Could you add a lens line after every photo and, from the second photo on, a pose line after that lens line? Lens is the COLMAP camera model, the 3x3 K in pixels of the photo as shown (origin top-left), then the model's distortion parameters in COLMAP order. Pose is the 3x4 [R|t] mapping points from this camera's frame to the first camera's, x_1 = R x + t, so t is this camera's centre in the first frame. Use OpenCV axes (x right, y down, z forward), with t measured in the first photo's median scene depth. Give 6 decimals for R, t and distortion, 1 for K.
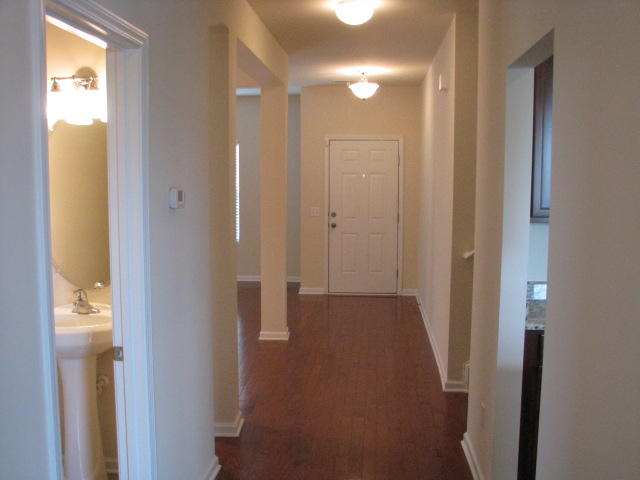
lens RADIAL K [[685.8, 0, 322.0], [0, 685.8, 240.3], [0, 0, 1]] dist [-0.108500, 0.000000]
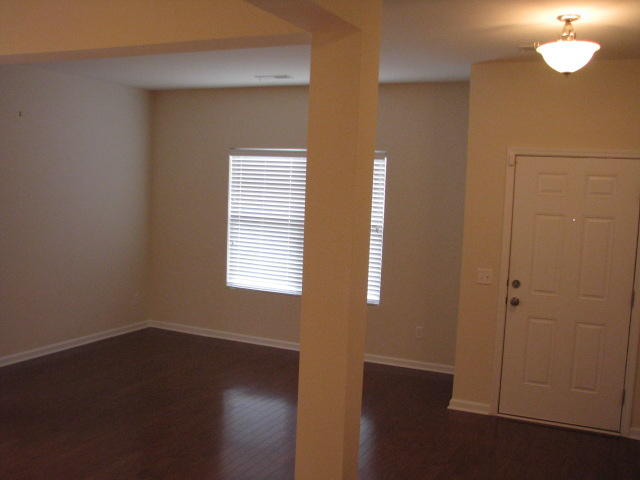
lens RADIAL K [[685.8, 0, 315.3], [0, 685.8, 241.2], [0, 0, 1]] dist [-0.108500, 0.000000]
pose [[0.931498, 0.066956, -0.357530, 0.061645], [-0.075627, 0.997083, -0.010308, -0.054450], [0.355797, 0.036641, 0.933845, 0.400746]]
